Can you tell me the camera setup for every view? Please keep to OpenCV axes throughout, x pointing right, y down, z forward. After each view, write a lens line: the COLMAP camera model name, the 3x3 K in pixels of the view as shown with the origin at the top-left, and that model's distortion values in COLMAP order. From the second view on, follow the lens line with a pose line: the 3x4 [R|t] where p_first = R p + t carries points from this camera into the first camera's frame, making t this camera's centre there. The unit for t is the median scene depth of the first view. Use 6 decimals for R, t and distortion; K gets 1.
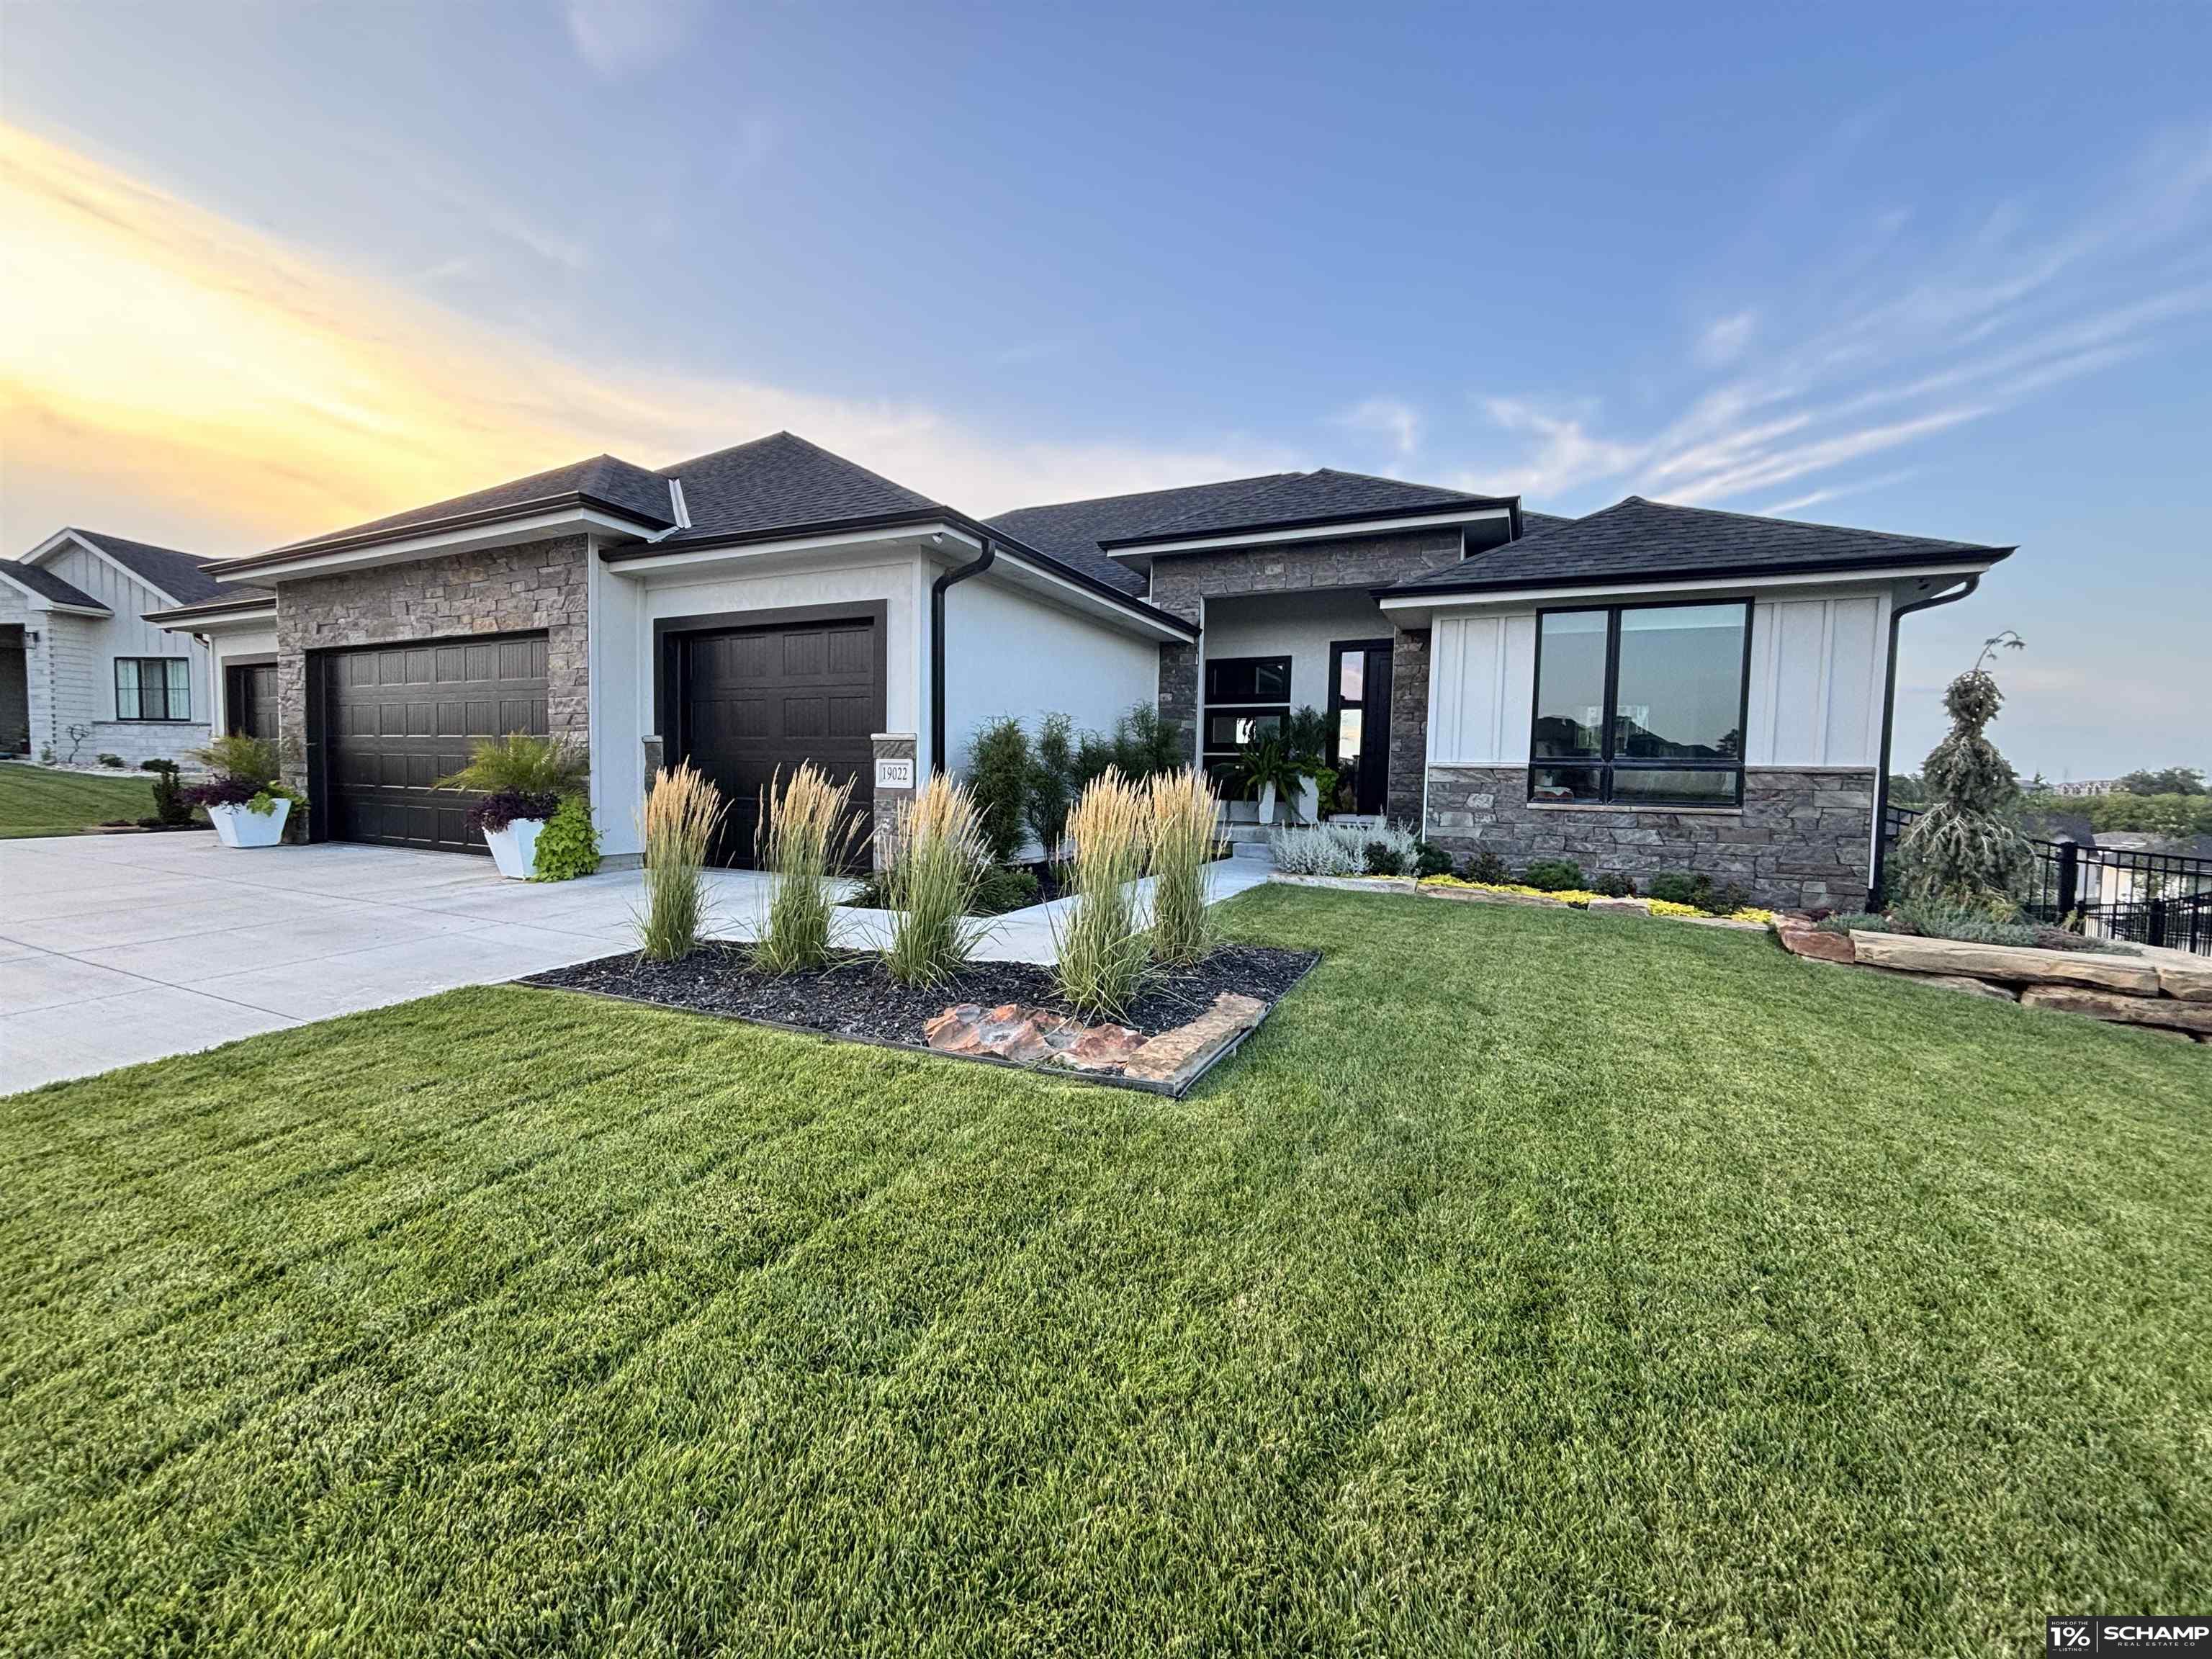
lens RADIAL K [[892.1, 0, 1106.0], [0, 892.1, 829.5], [0, 0, 1]] dist [0.000795, -0.000136]
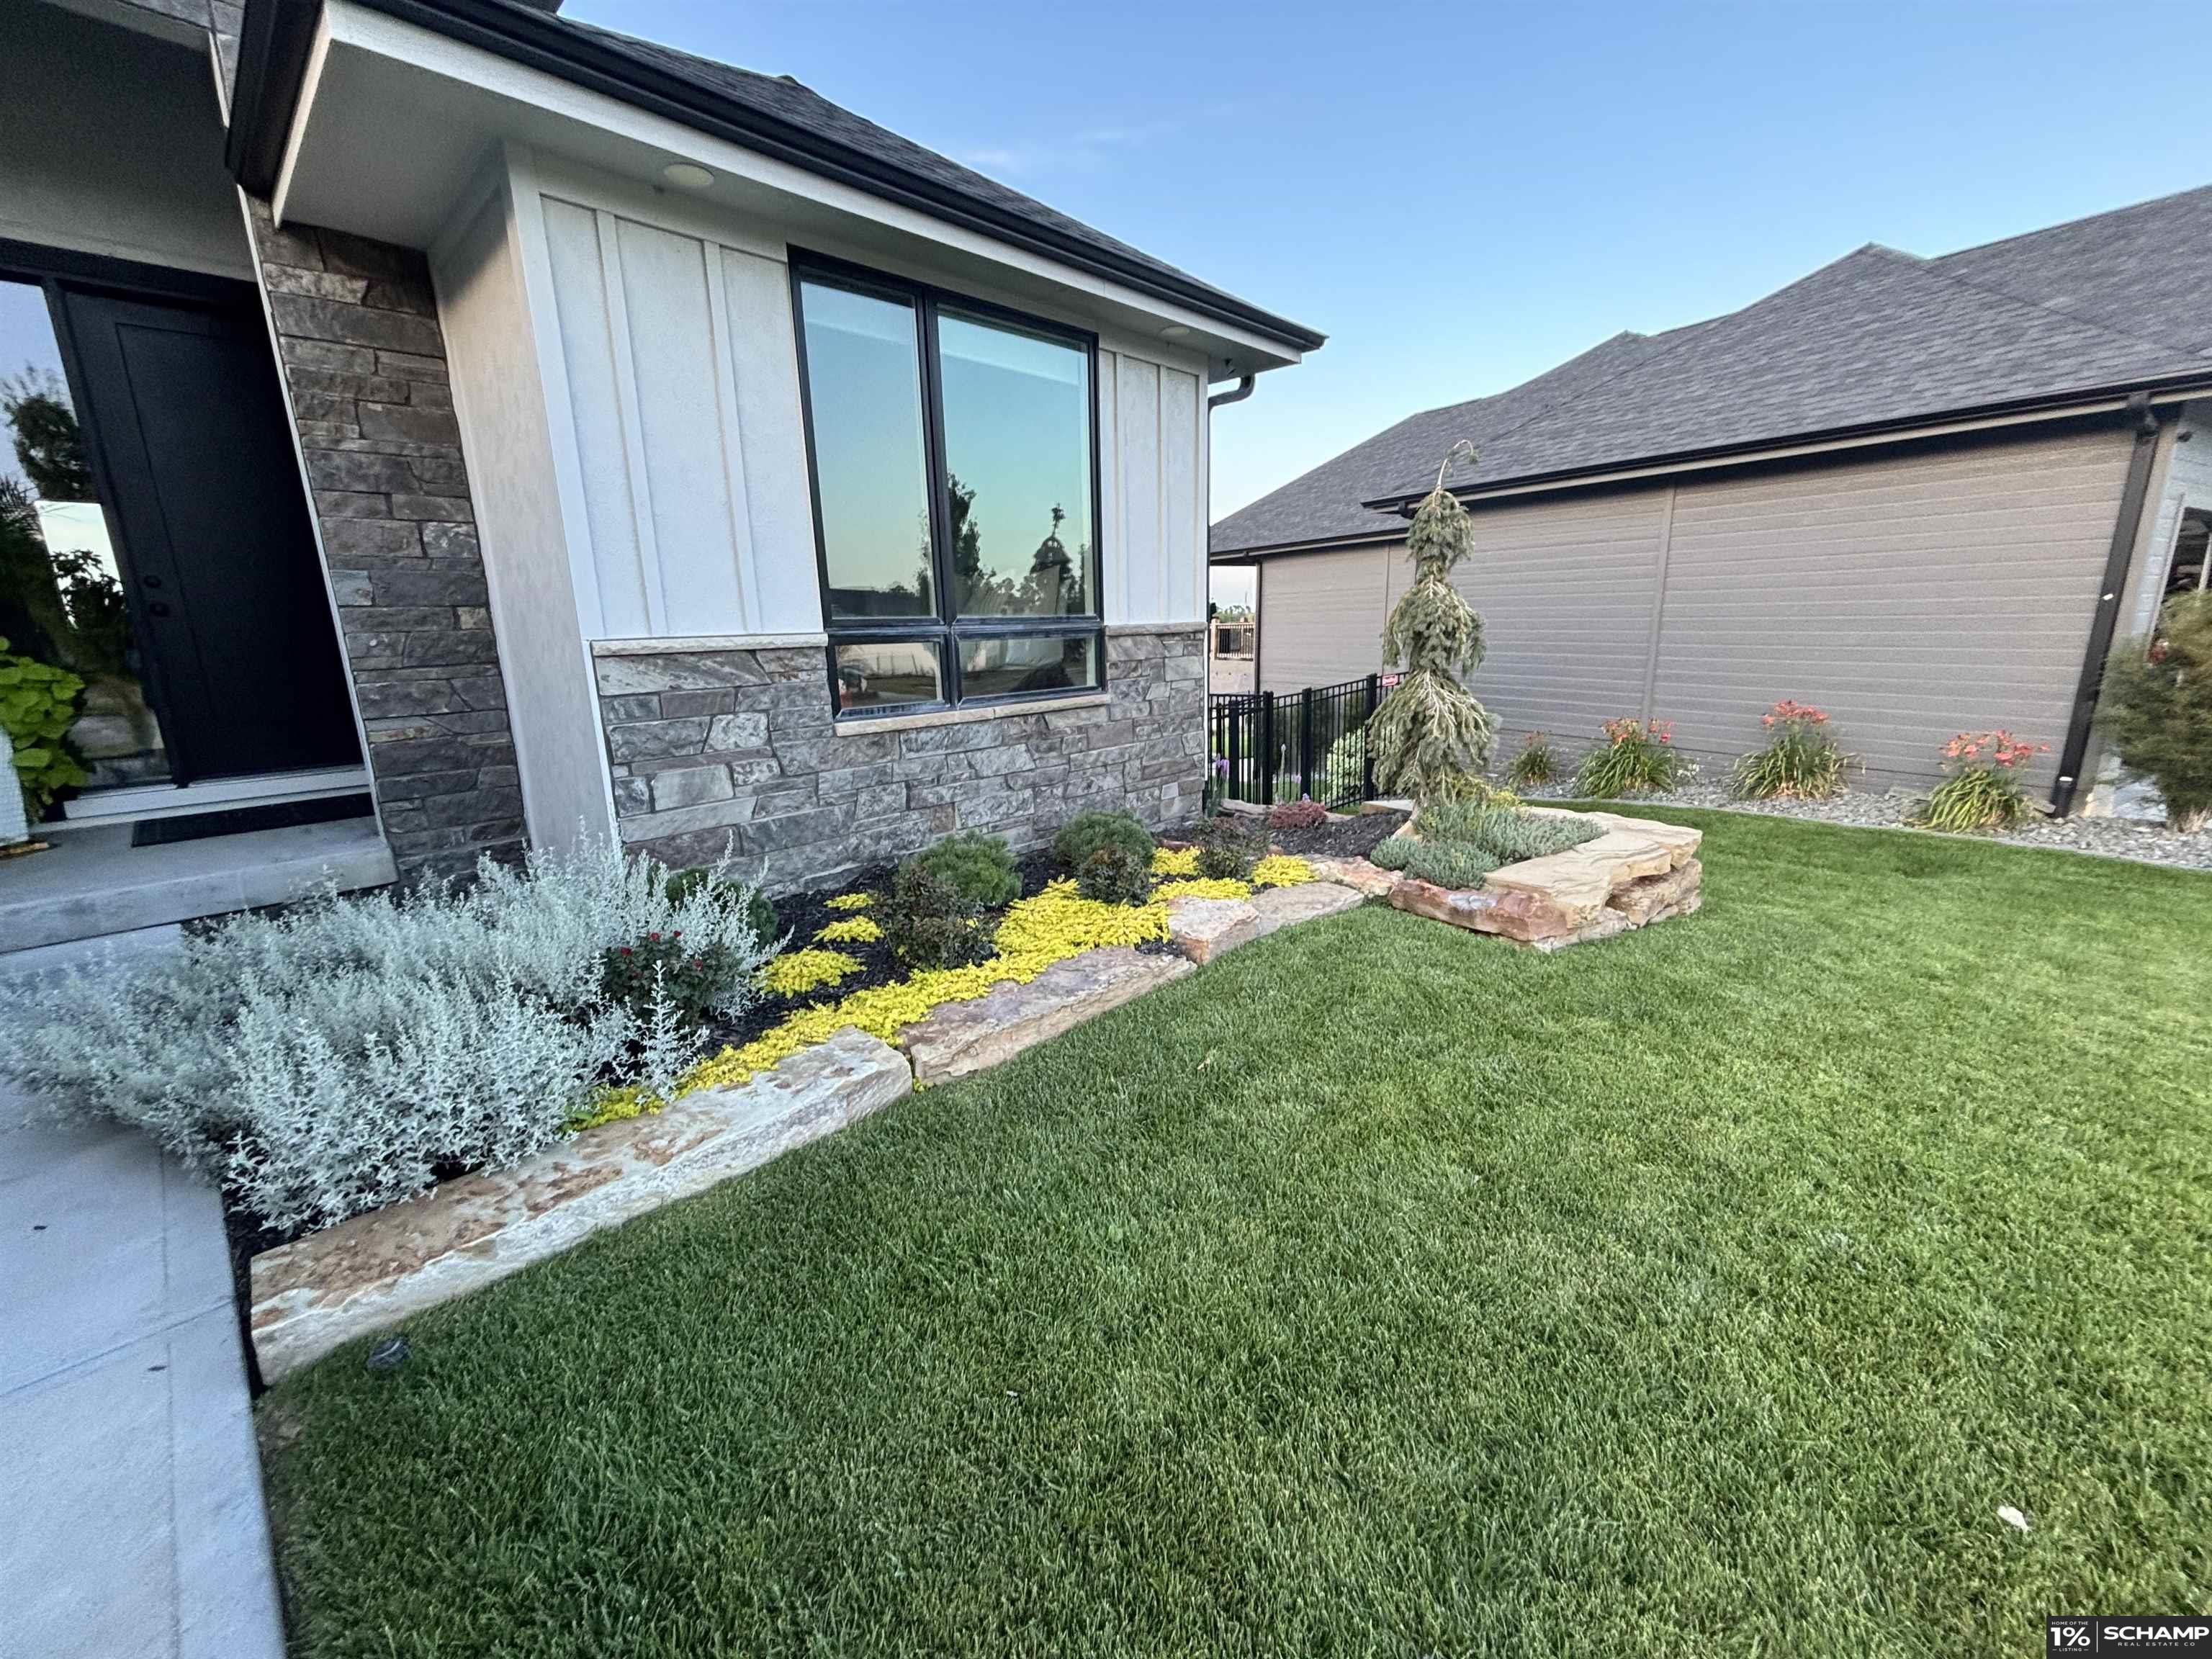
lens RADIAL K [[892.1, 0, 1106.0], [0, 892.1, 829.5], [0, 0, 1]] dist [0.000795, -0.000136]
pose [[0.311987, -0.247158, 0.917375, 0.091428], [0.081723, 0.968973, 0.233266, -0.074960], [-0.946565, 0.002195, 0.322506, 0.757008]]
